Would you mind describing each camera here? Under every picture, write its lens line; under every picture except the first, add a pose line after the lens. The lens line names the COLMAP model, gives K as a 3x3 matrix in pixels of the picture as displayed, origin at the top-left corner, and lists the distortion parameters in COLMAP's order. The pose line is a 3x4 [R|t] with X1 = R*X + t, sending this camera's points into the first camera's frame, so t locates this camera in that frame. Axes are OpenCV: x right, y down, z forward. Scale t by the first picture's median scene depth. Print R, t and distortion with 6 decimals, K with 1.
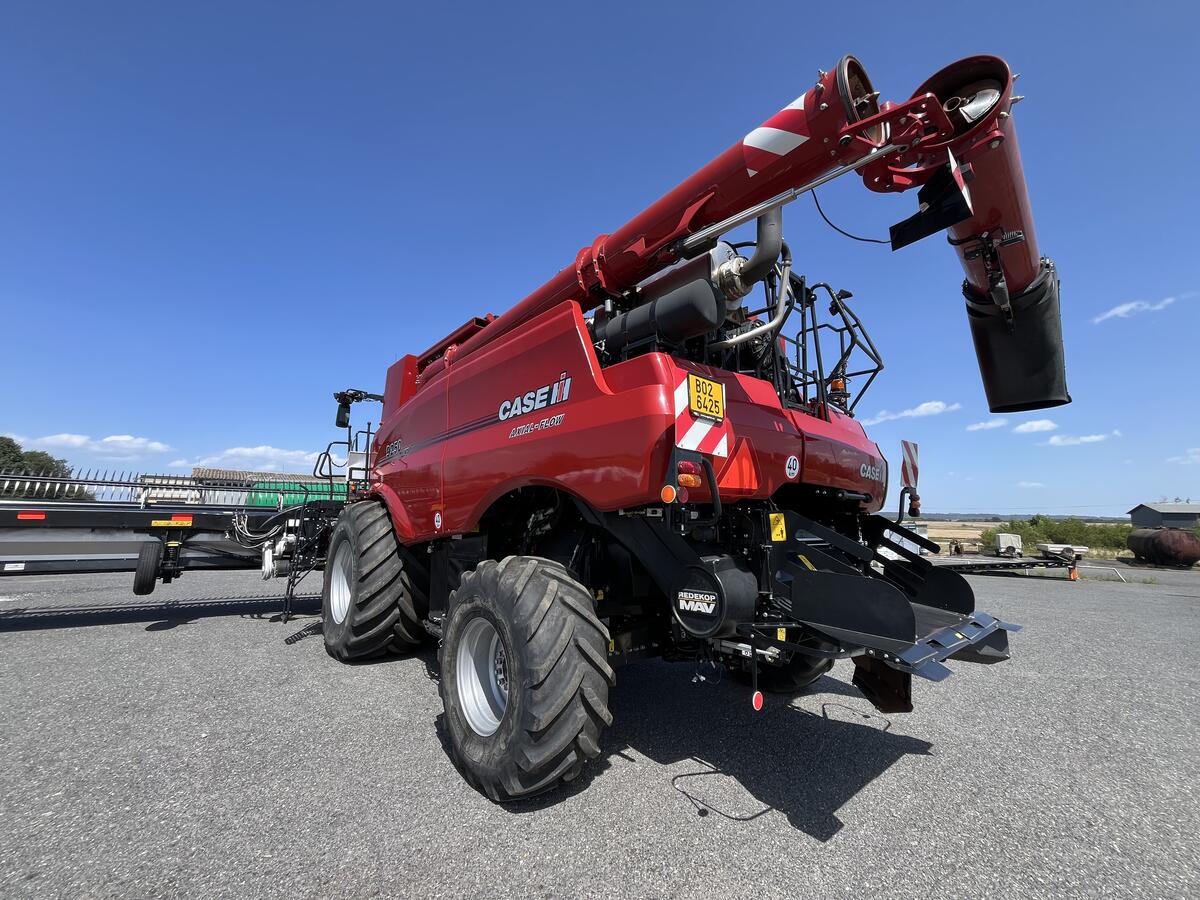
lens RADIAL K [[483.5, 0, 596.3], [0, 483.5, 449.8], [0, 0, 1]] dist [-0.002849, 0.000317]
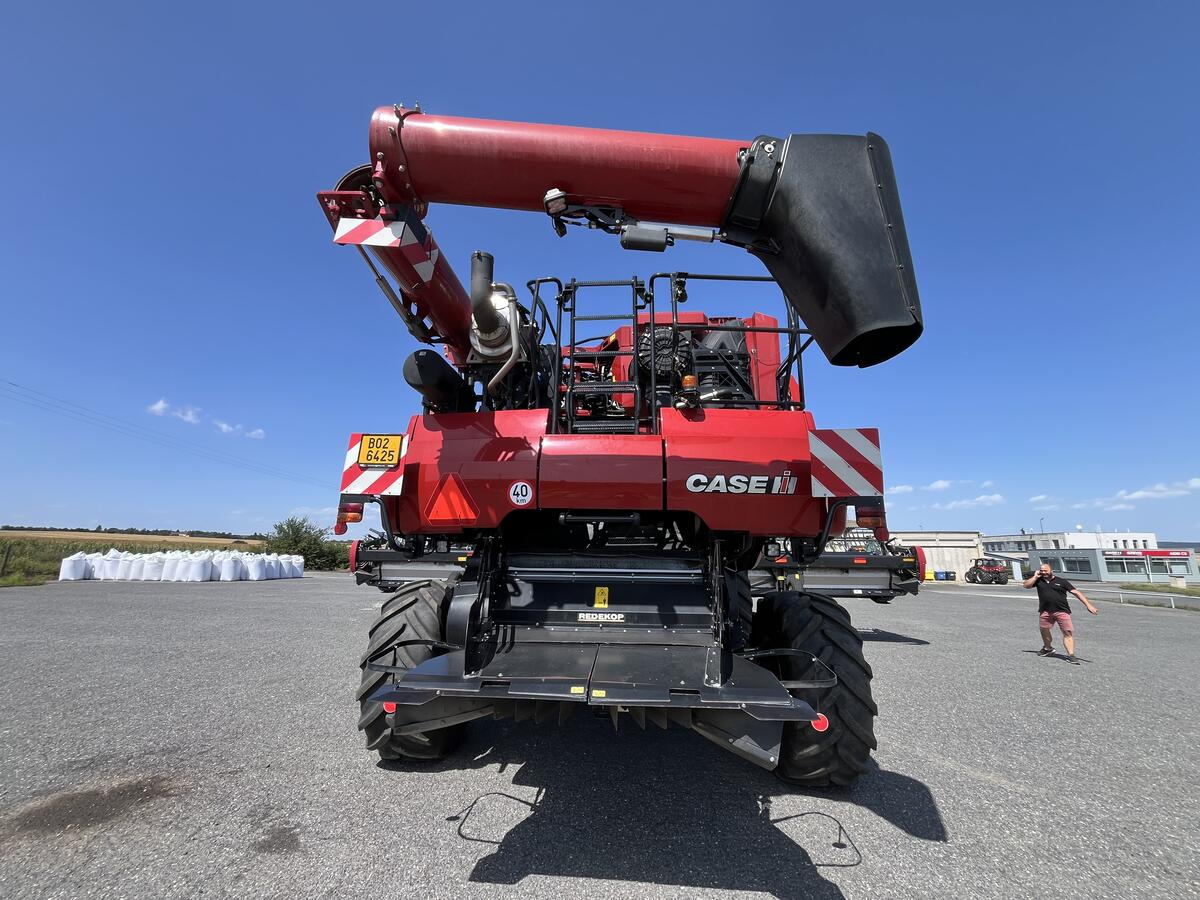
lens RADIAL K [[483.5, 0, 596.3], [0, 483.5, 449.8], [0, 0, 1]] dist [-0.002849, 0.000317]
pose [[0.709067, -0.155803, -0.687713, 0.564026], [0.101060, 0.987670, -0.119561, 0.037598], [0.697862, 0.015276, 0.716070, 0.181625]]
